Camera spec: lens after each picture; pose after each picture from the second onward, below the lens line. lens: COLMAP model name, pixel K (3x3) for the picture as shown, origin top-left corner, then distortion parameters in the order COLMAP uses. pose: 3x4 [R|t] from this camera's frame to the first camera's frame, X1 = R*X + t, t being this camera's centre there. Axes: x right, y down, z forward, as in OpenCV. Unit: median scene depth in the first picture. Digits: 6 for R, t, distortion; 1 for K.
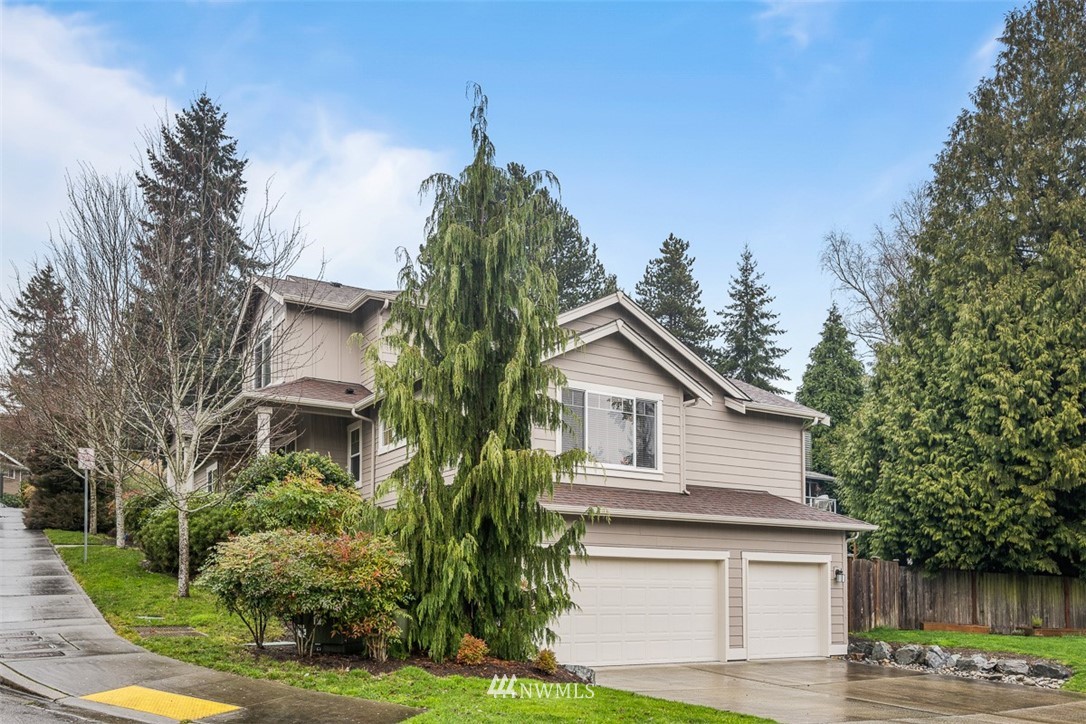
lens RADIAL K [[880.1, 0, 541.6], [0, 880.1, 373.0], [0, 0, 1]] dist [-0.001578, 0.003376]
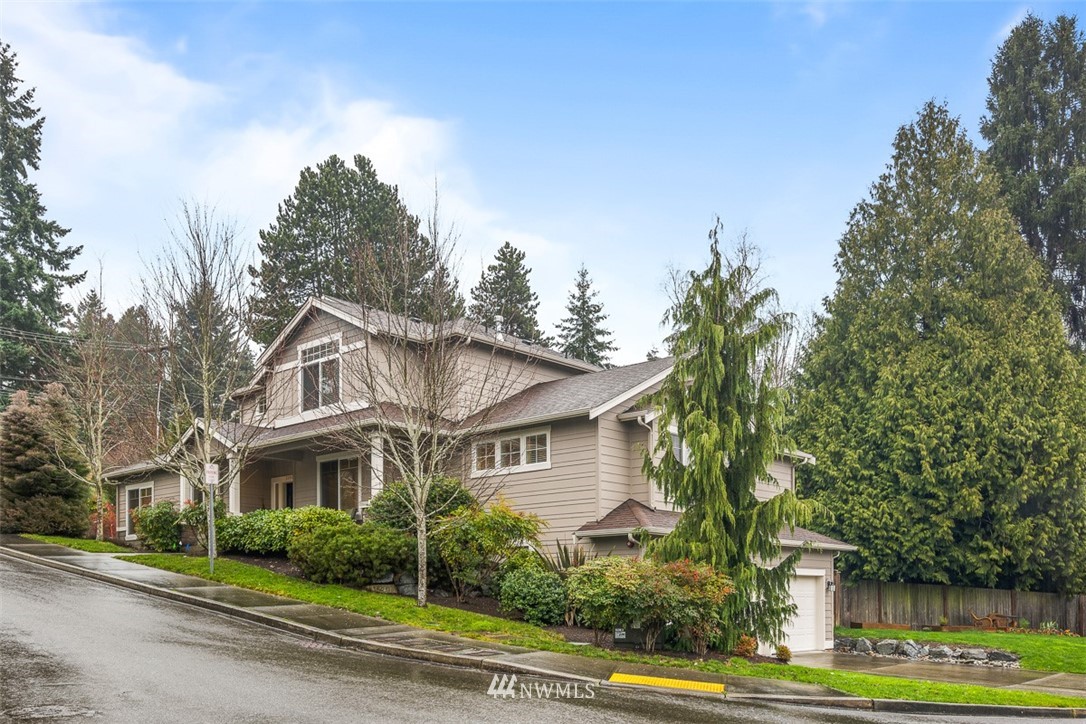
lens RADIAL K [[916.4, 0, 543.1], [0, 916.4, 356.0], [0, 0, 1]] dist [-0.001672, 0.000834]
pose [[0.960766, 0.067873, 0.268926, -0.366449], [-0.065266, 0.997694, -0.018632, -0.040584], [-0.269571, 0.000349, 0.962980, -0.132750]]
